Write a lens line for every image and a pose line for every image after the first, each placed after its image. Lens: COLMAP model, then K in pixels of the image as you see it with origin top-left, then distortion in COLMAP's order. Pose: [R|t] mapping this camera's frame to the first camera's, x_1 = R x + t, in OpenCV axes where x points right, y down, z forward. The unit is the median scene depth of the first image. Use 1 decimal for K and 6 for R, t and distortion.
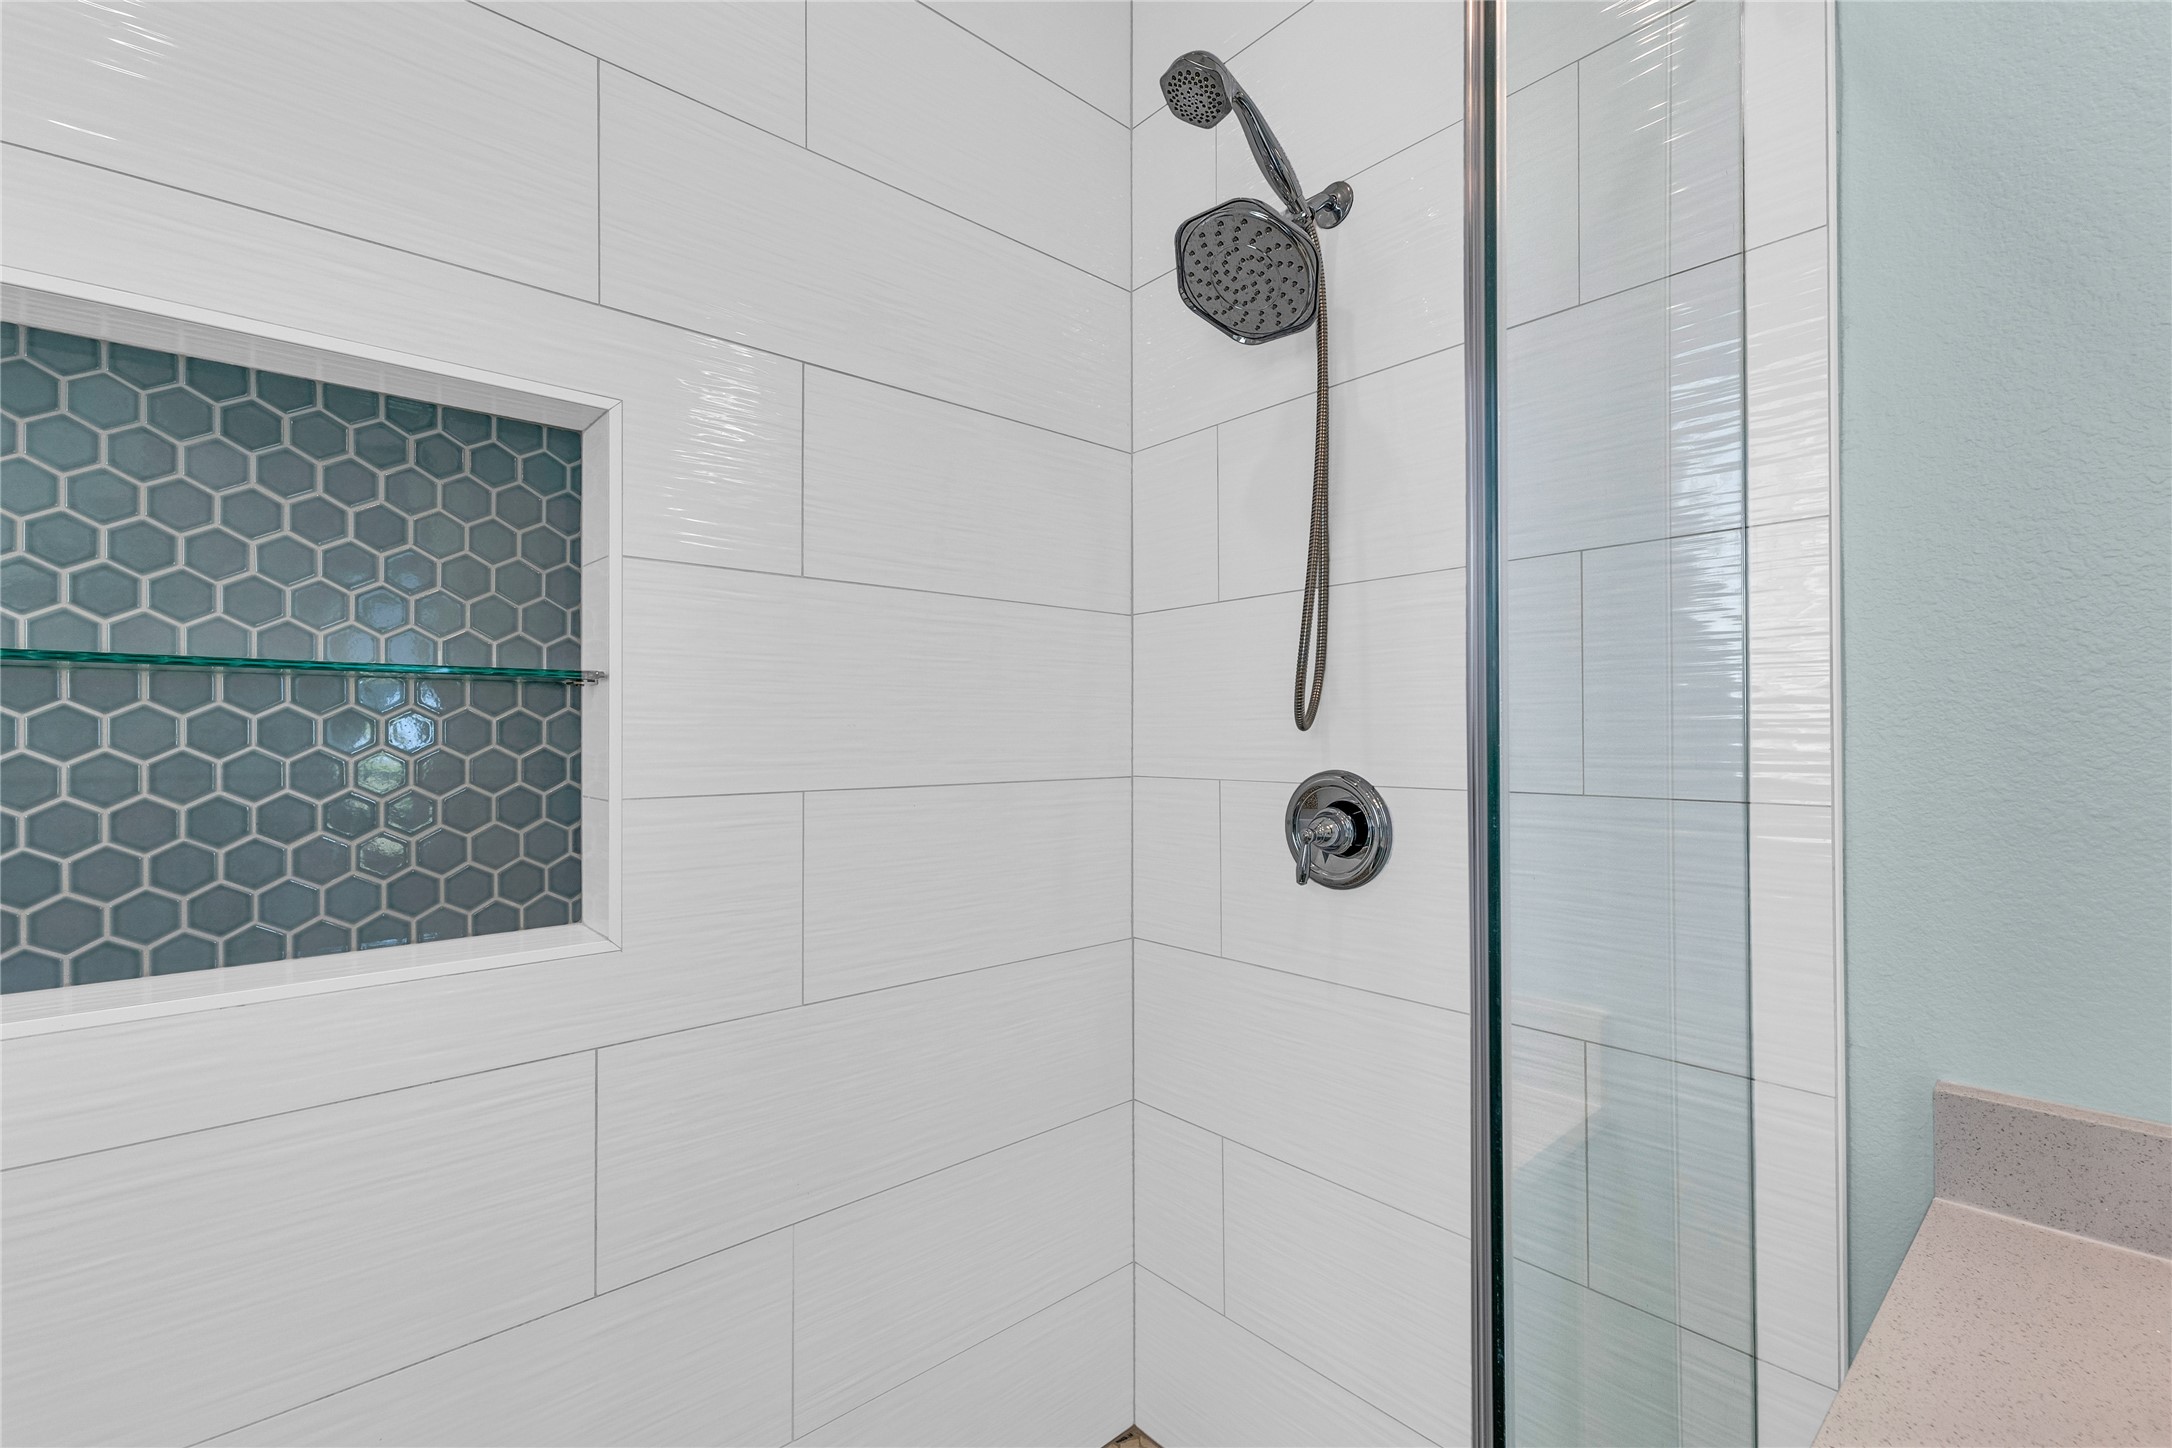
lens RADIAL K [[942.3, 0, 1089.1], [0, 942.3, 725.6], [0, 0, 1]] dist [0.006415, 0.000925]
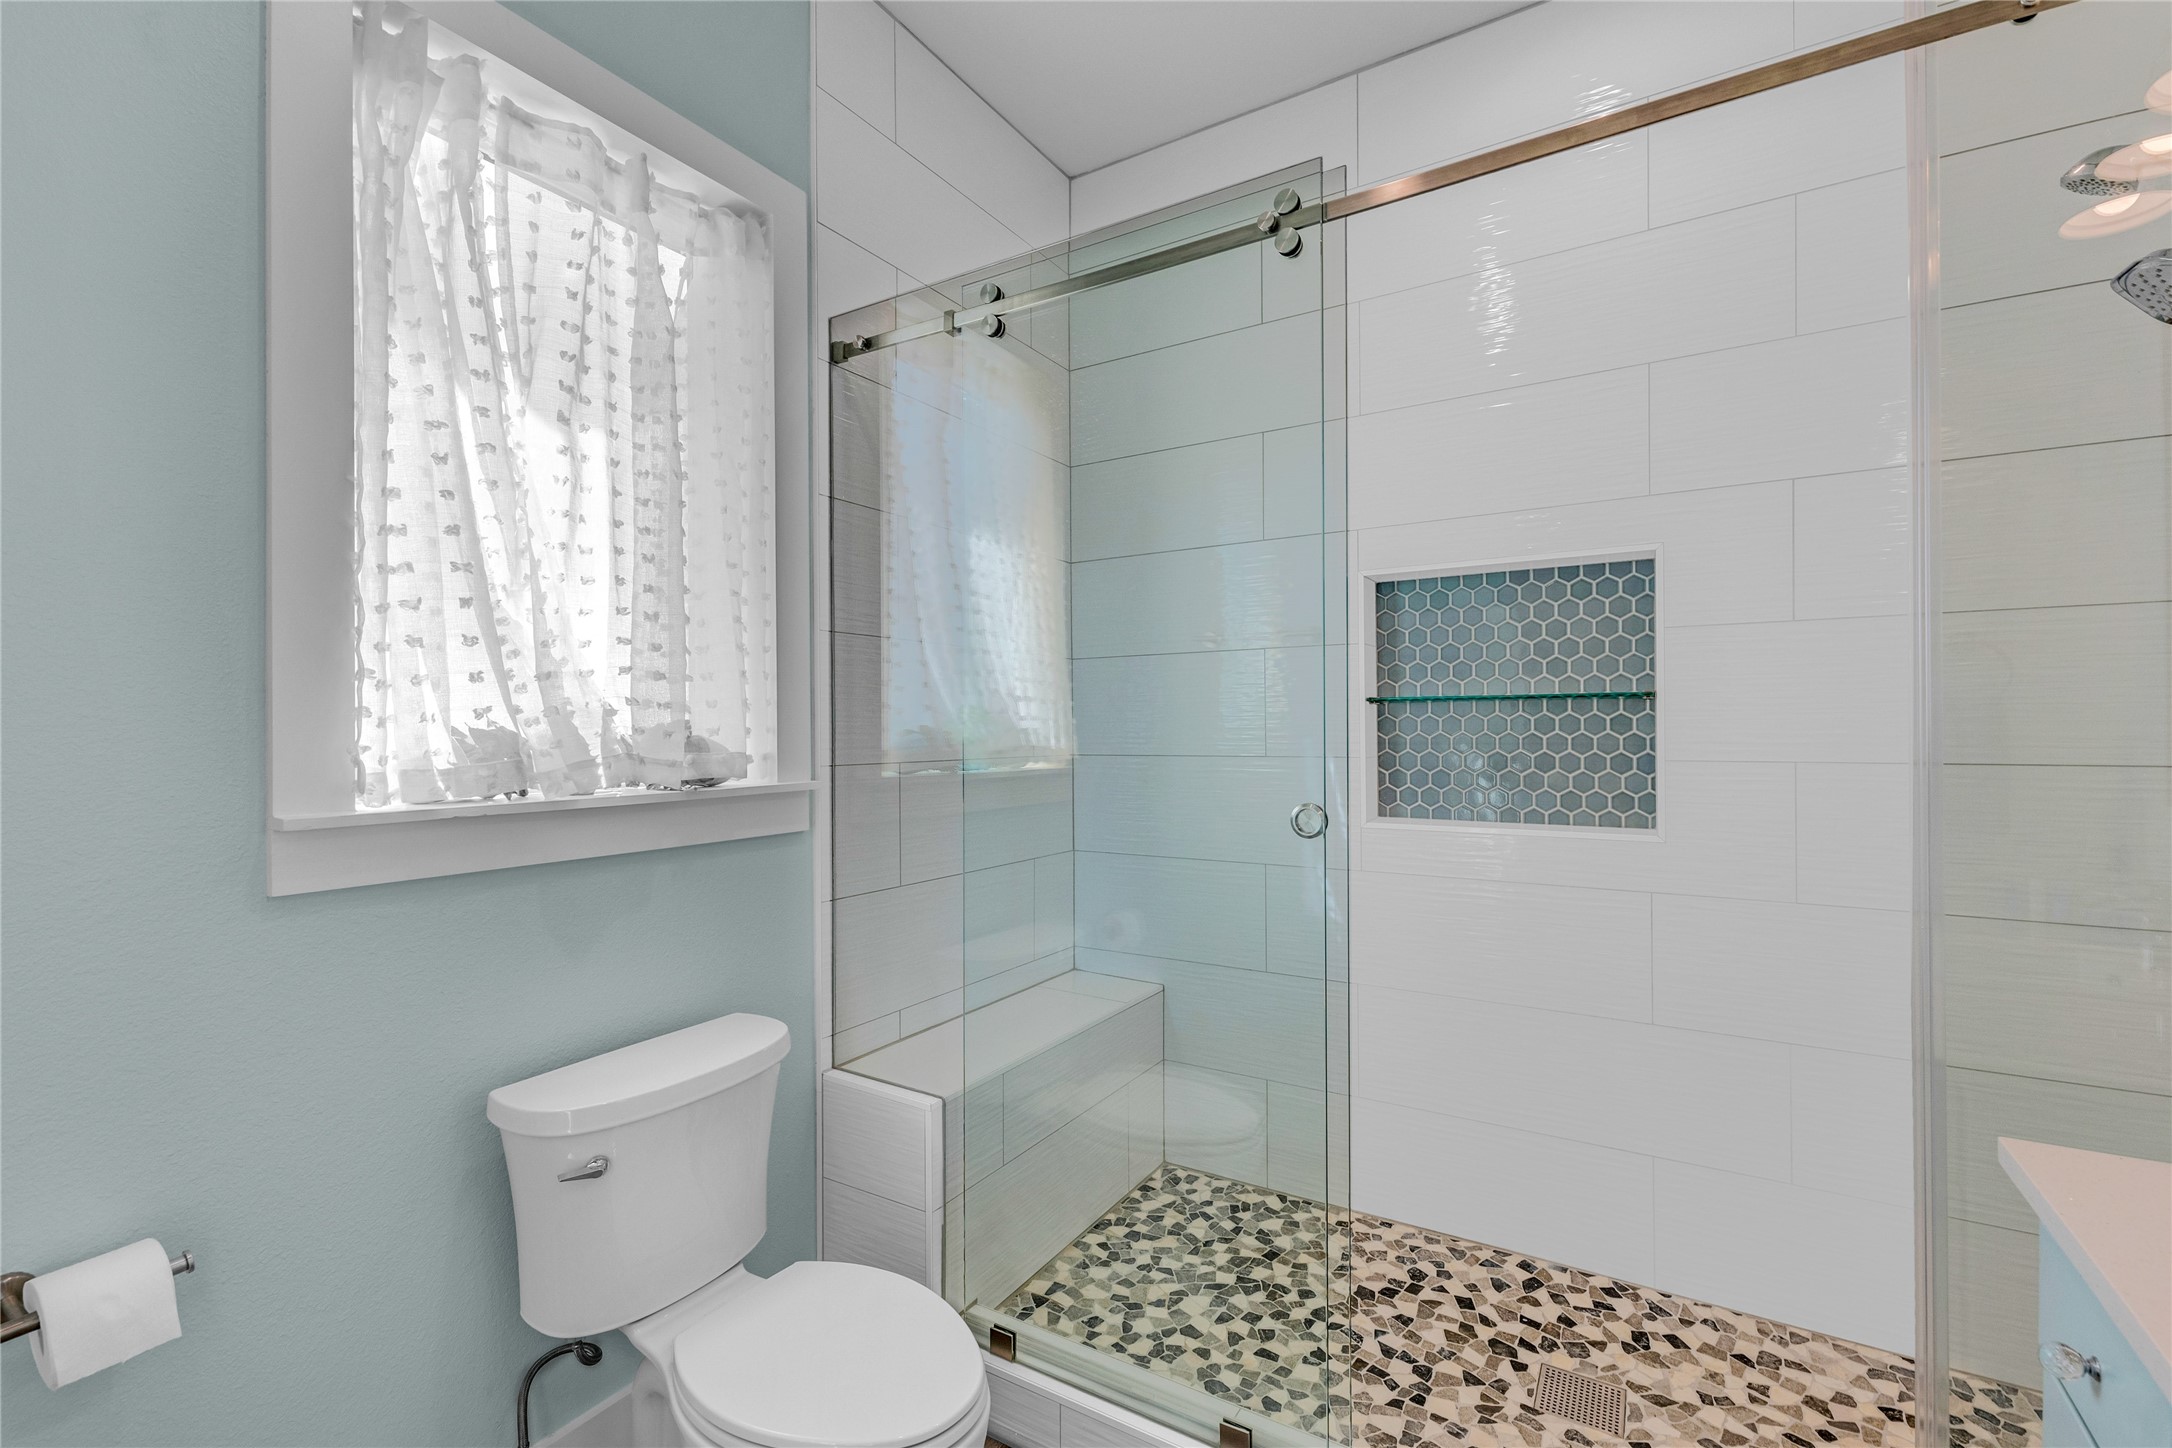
lens RADIAL K [[942.3, 0, 1088.6], [0, 942.3, 730.9], [0, 0, 1]] dist [0.006415, 0.000925]
pose [[0.285801, 0.001247, -0.958288, 0.916347], [0.009758, 0.999944, 0.004212, 0.001742], [0.958239, -0.010555, 0.285772, -0.578224]]
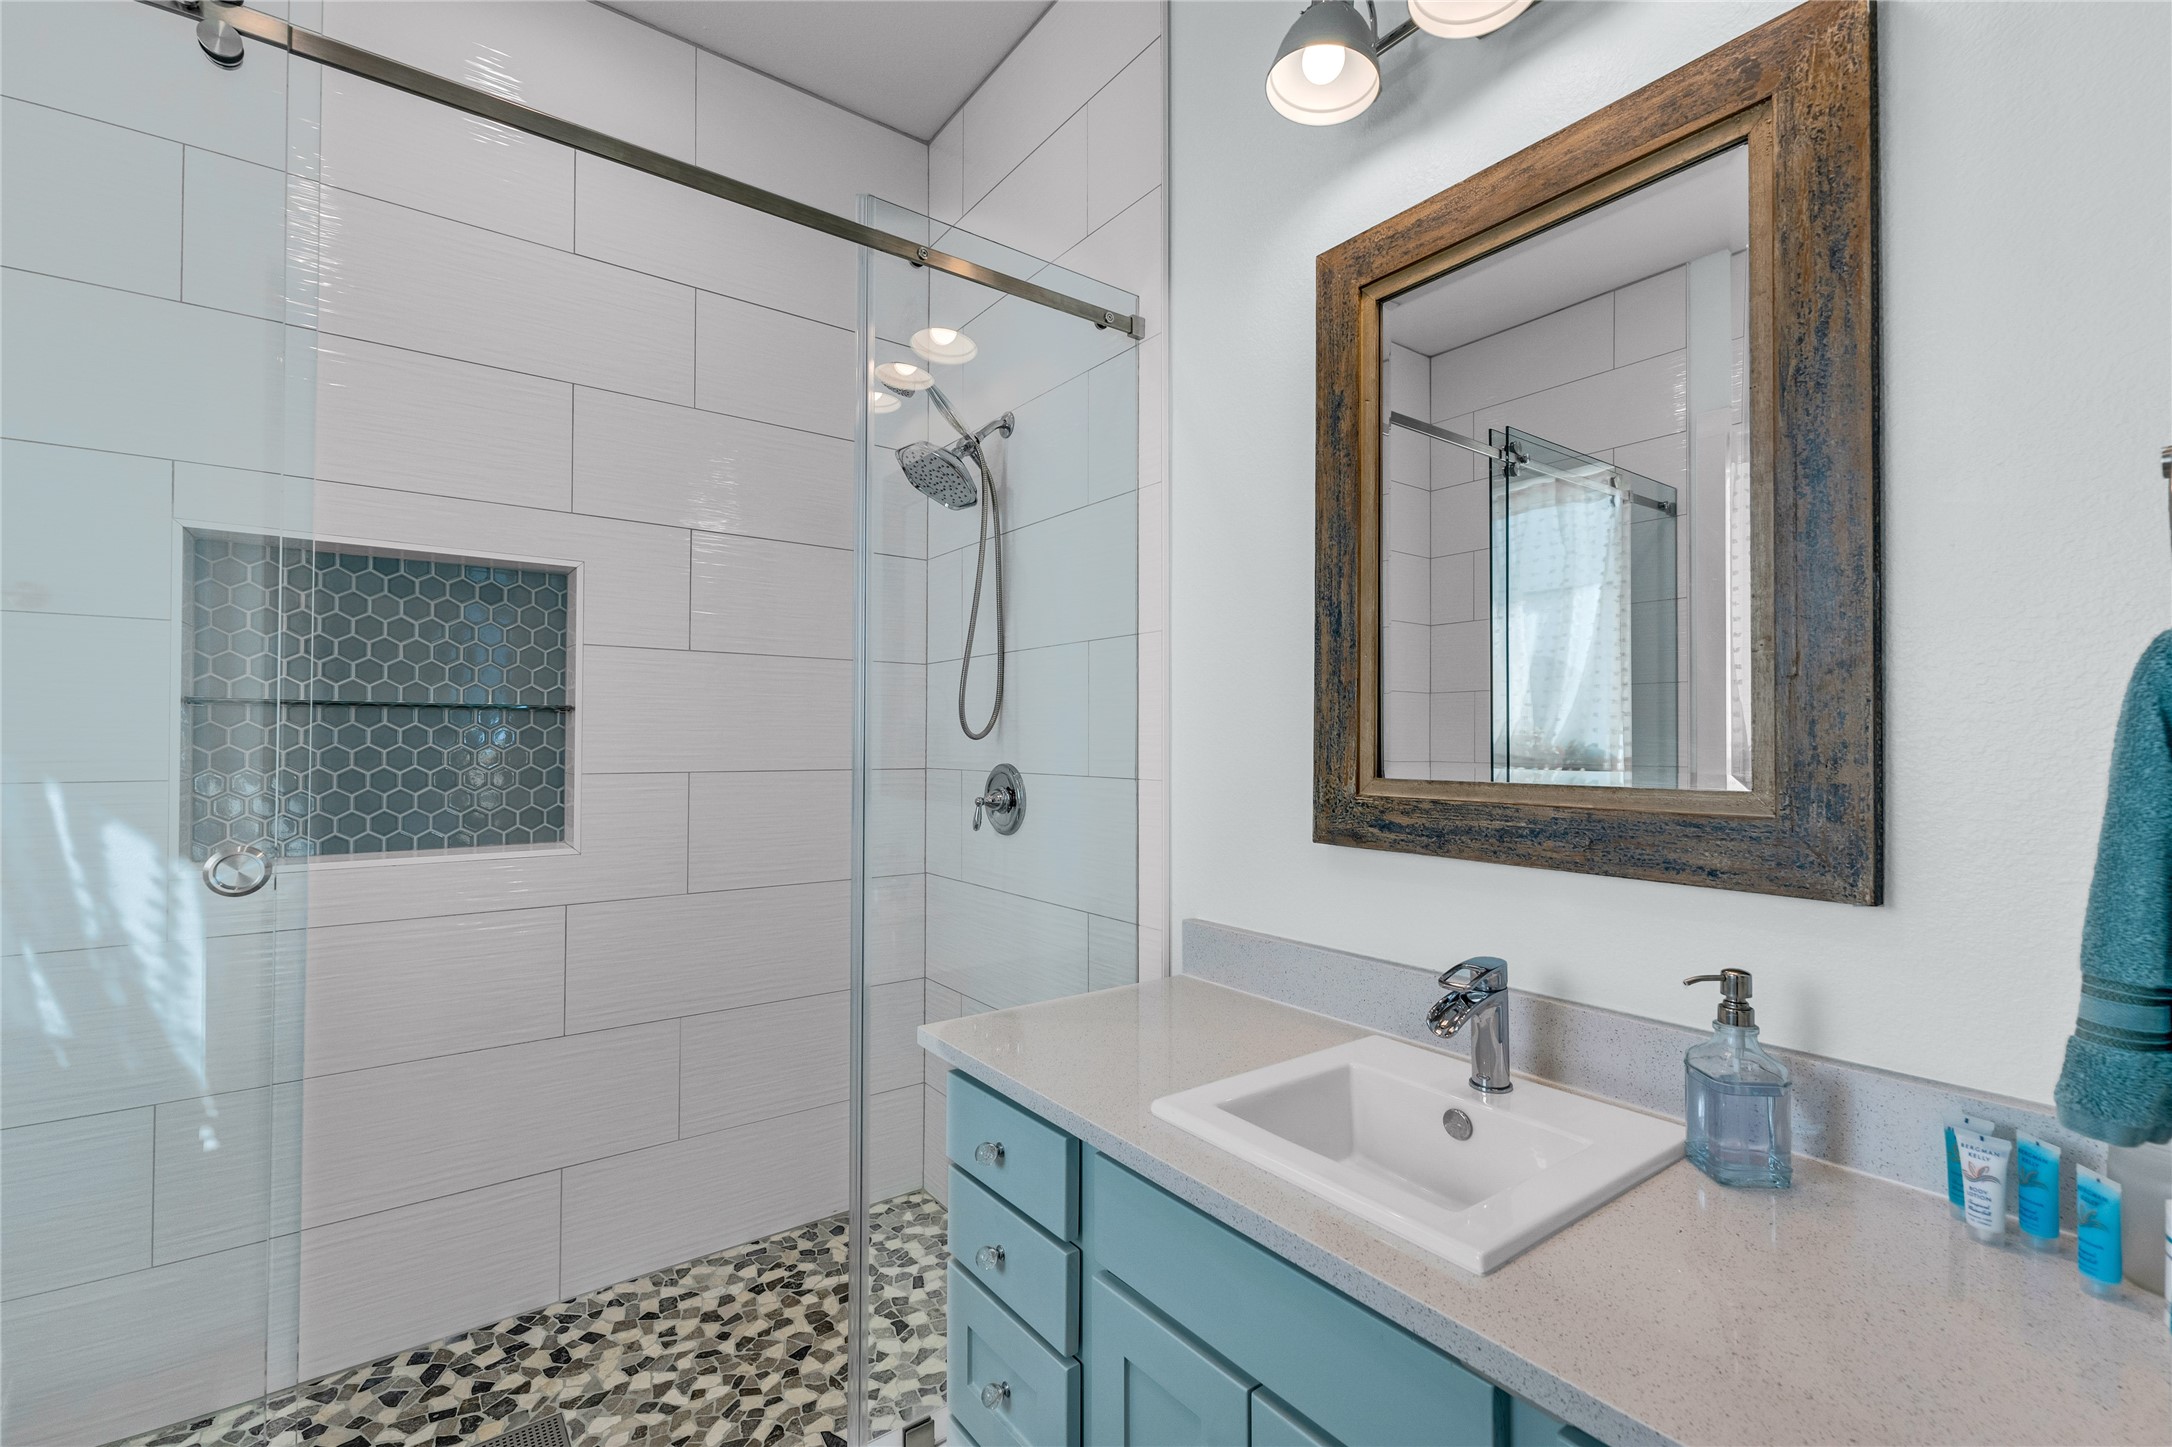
lens RADIAL K [[942.3, 0, 1093.9], [0, 942.3, 727.8], [0, 0, 1]] dist [0.006415, 0.000925]
pose [[0.996173, 0.003964, -0.087309, 0.668168], [-0.004889, 0.999934, -0.010382, 0.000958], [0.087262, 0.010769, 0.996127, -0.765596]]
